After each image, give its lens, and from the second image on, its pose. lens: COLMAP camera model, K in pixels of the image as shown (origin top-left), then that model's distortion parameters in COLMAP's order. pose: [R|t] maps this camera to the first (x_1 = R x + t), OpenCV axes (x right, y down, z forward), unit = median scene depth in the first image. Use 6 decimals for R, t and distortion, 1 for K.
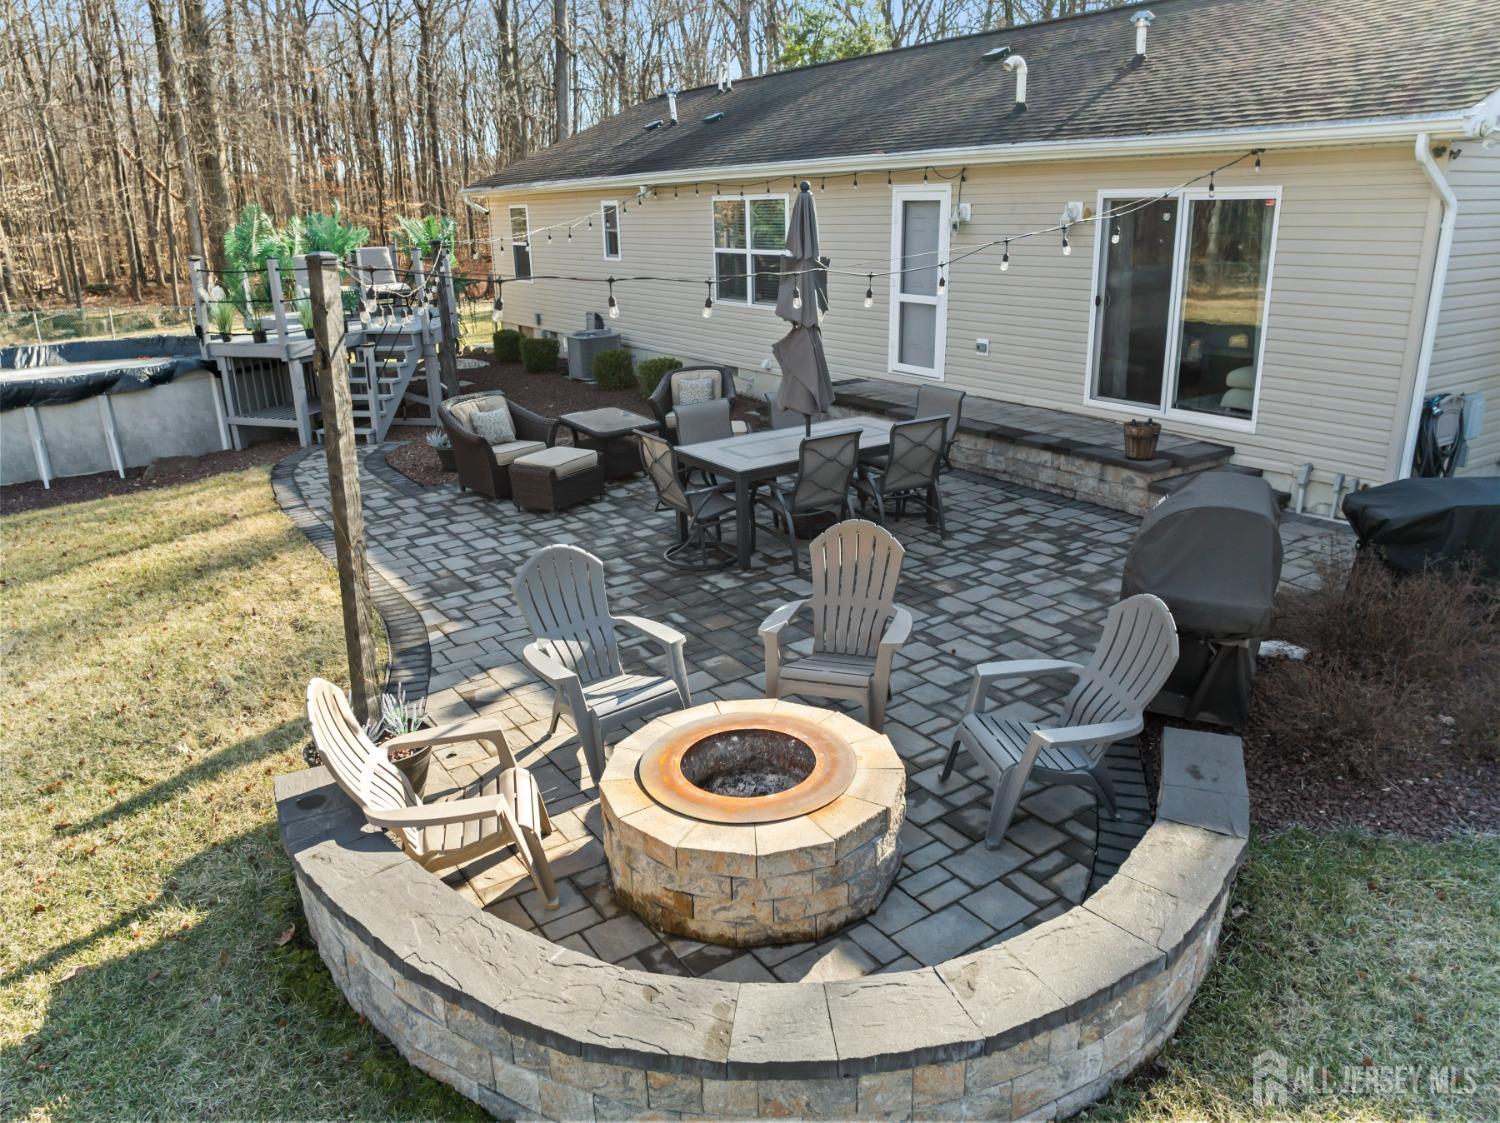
lens RADIAL K [[1071.9, 0, 750.0], [0, 1071.9, 561.5], [0, 0, 1]] dist [-0.031151, -0.006124]
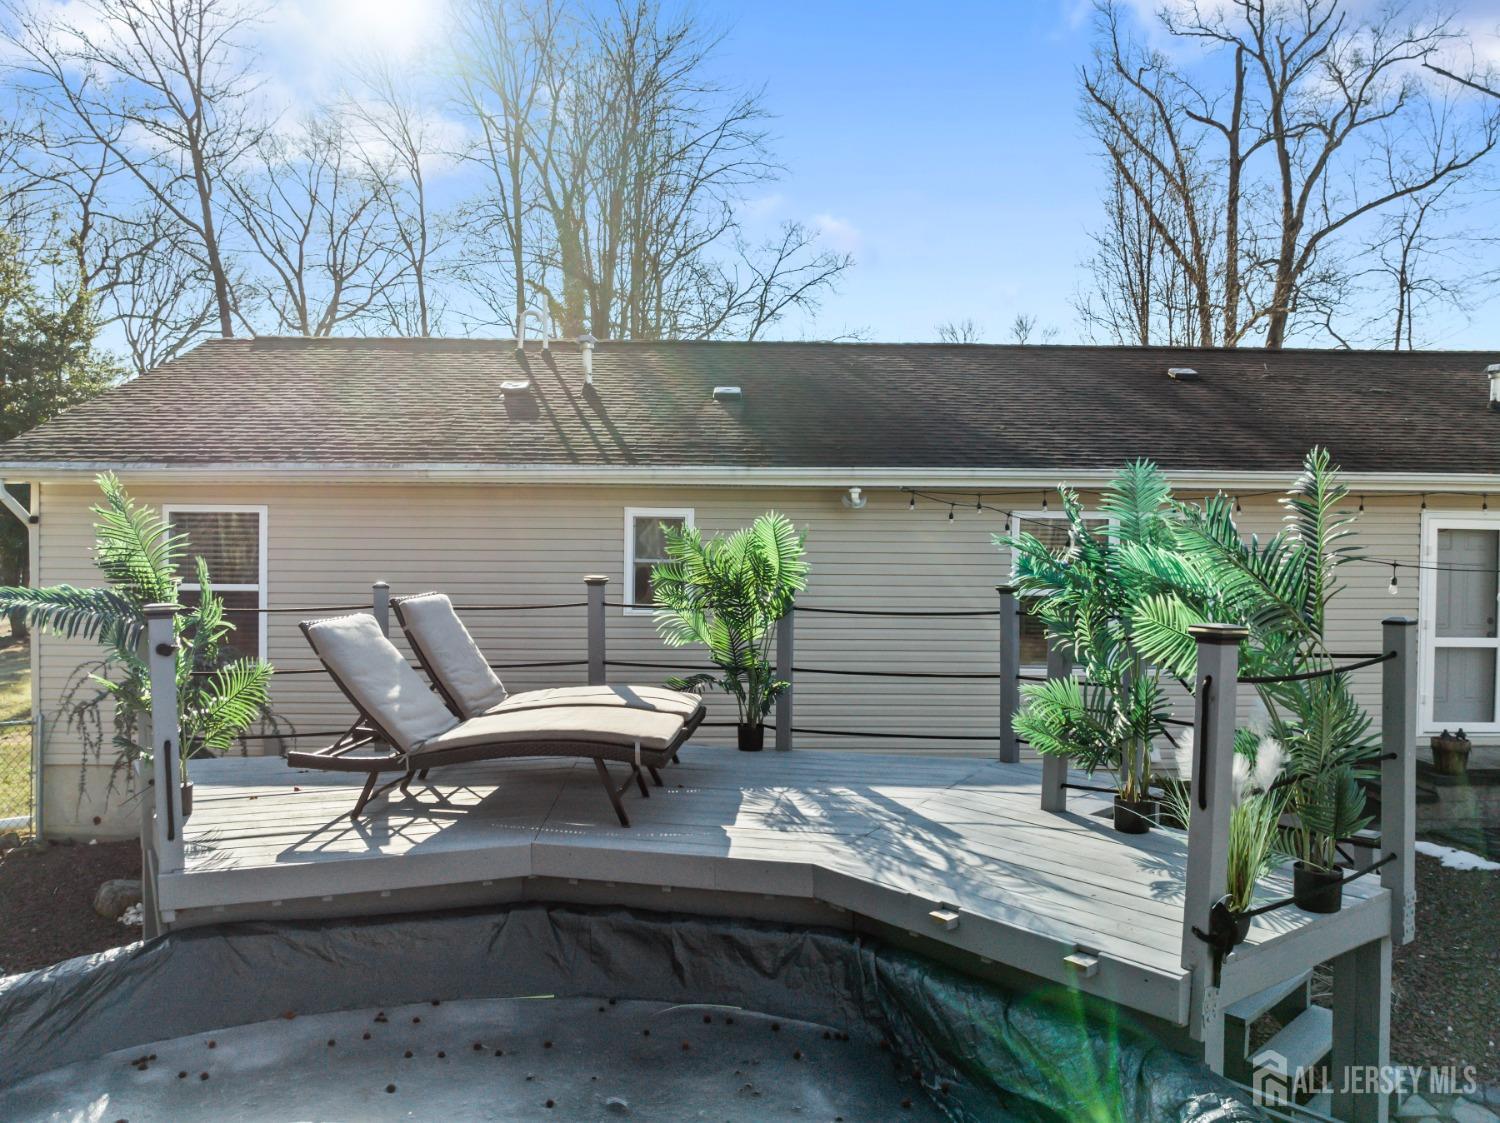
lens RADIAL K [[1071.9, 0, 750.0], [0, 1071.9, 561.5], [0, 0, 1]] dist [-0.031151, -0.006124]
pose [[0.580114, 0.005510, 0.814517, -0.709409], [0.235061, 0.956300, -0.173884, -0.248940], [-0.779881, 0.292334, 0.553468, 0.814104]]
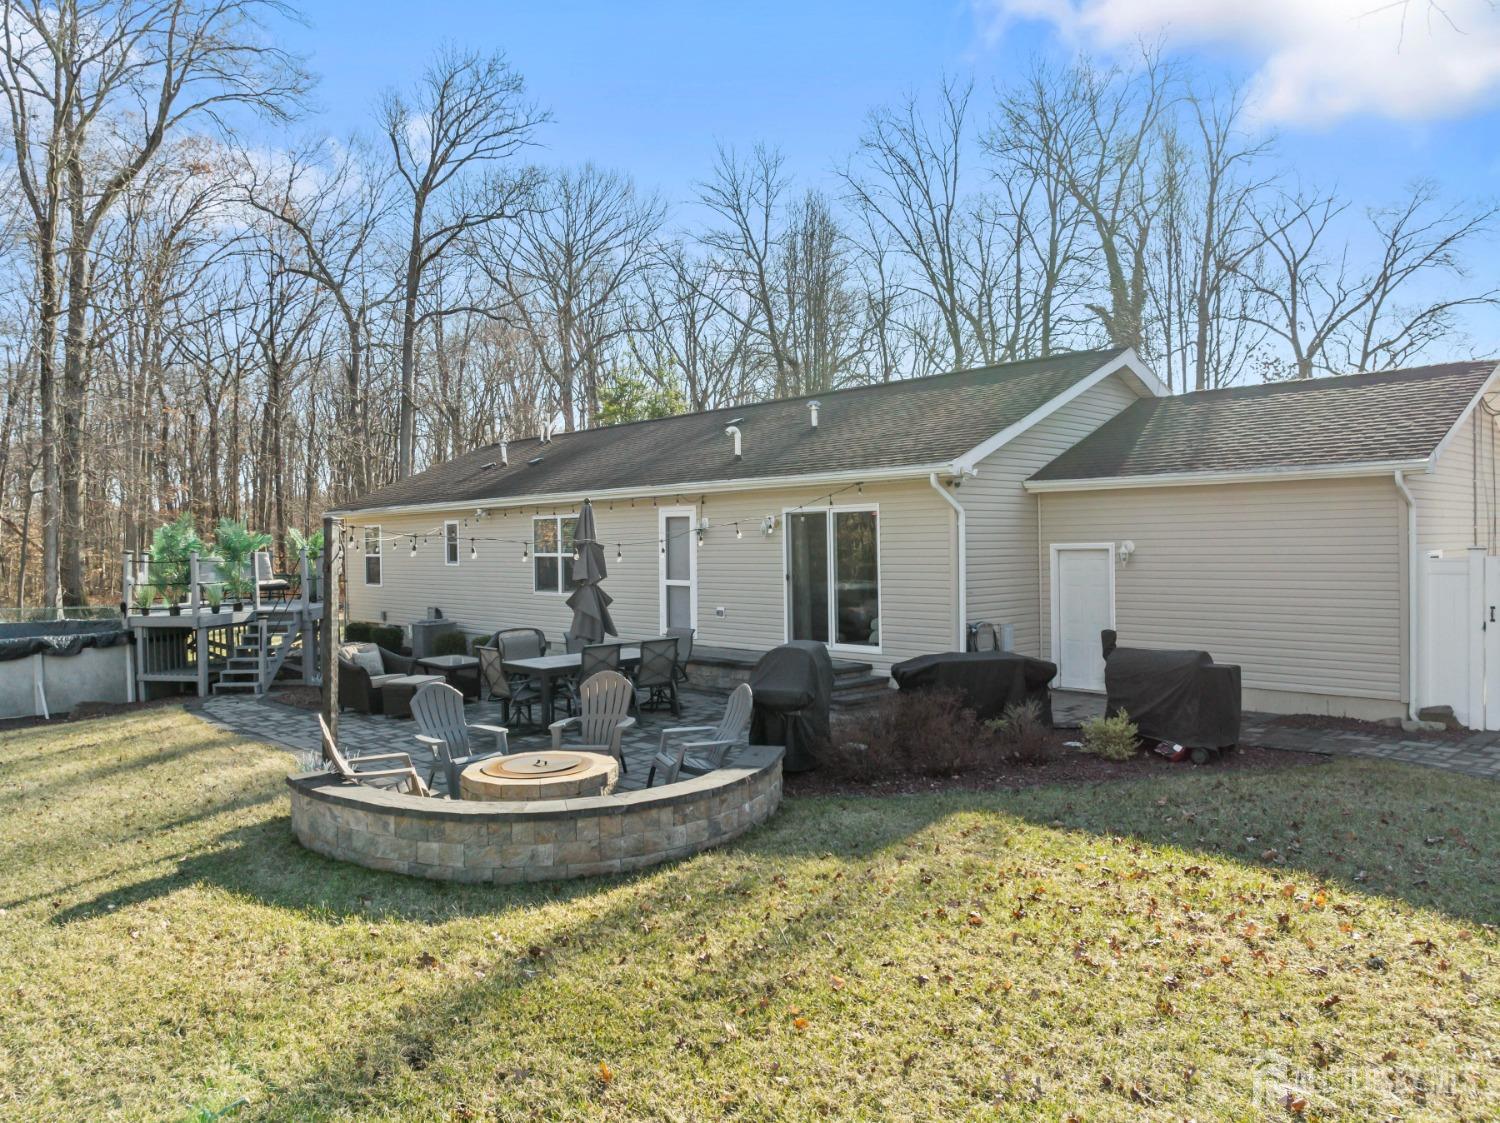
lens RADIAL K [[1071.9, 0, 750.0], [0, 1071.9, 561.5], [0, 0, 1]] dist [-0.031151, -0.006124]
pose [[0.986962, 0.004218, 0.160897, 0.019040], [0.044120, 0.954276, -0.295654, 0.128827], [-0.154787, 0.298898, 0.941648, -0.307815]]
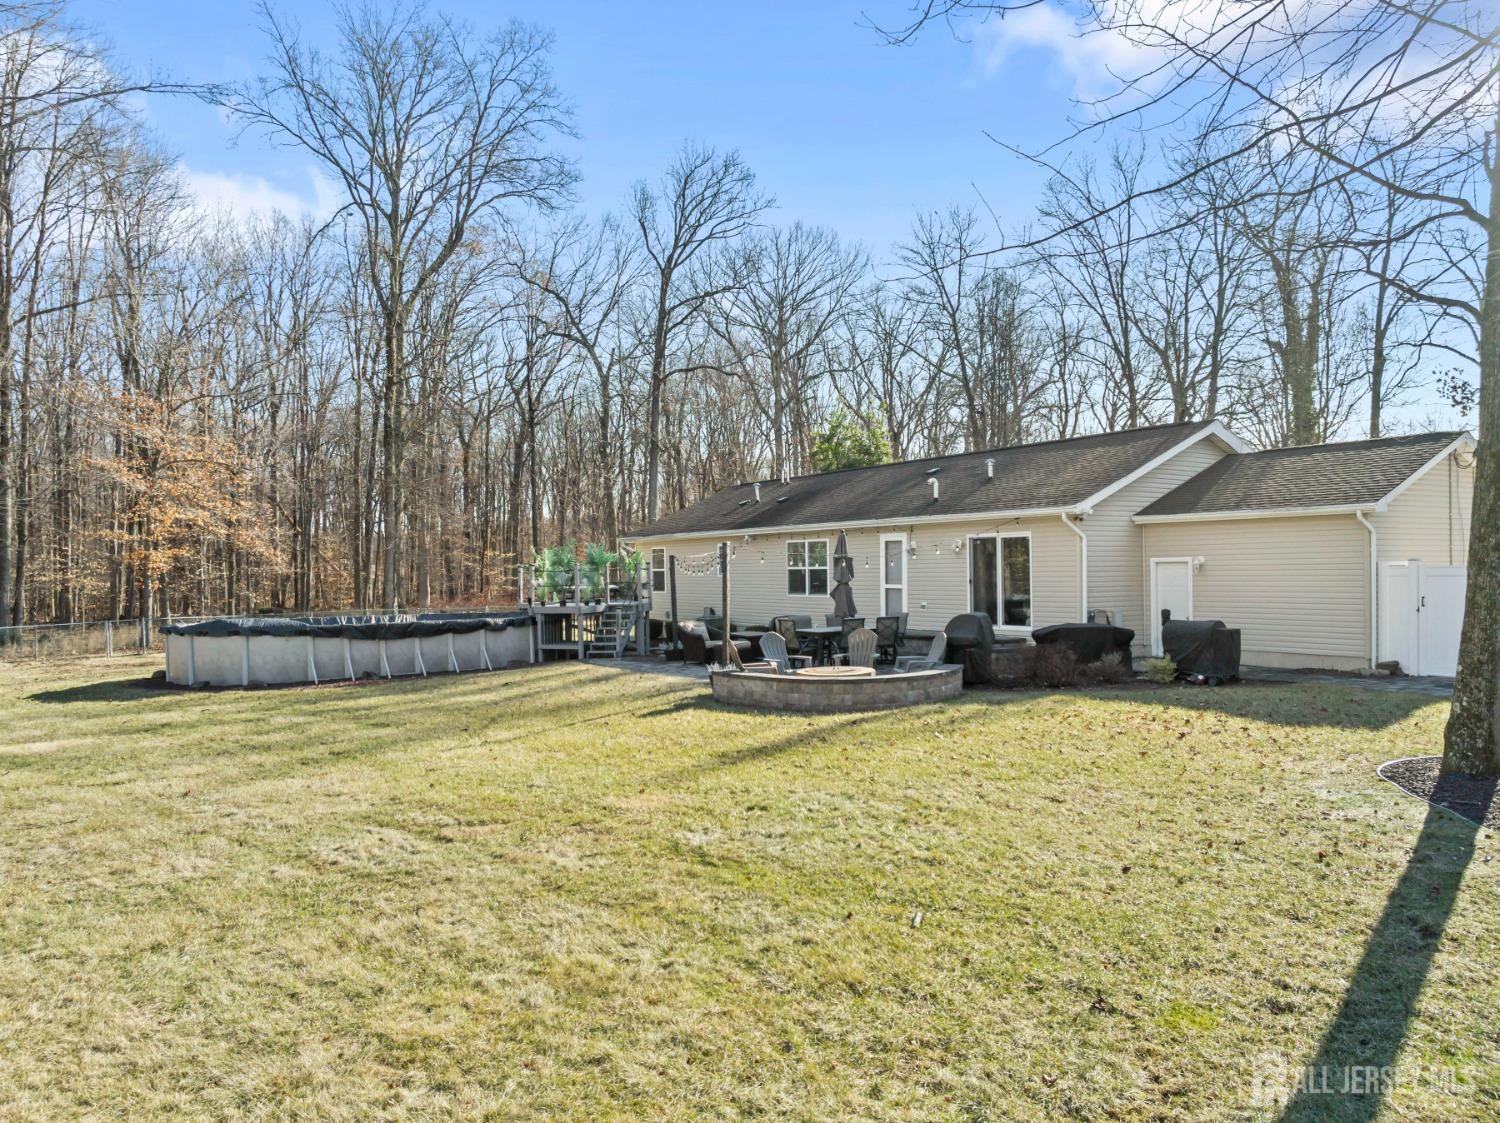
lens RADIAL K [[1068.4, 0, 764.6], [0, 1068.4, 586.6], [0, 0, 1]] dist [0.003790, -0.103567]
pose [[0.999969, 0.006883, -0.003739, -0.070595], [-0.007680, 0.955267, -0.295644, 0.308428], [0.001537, 0.295664, 0.955291, -0.815709]]
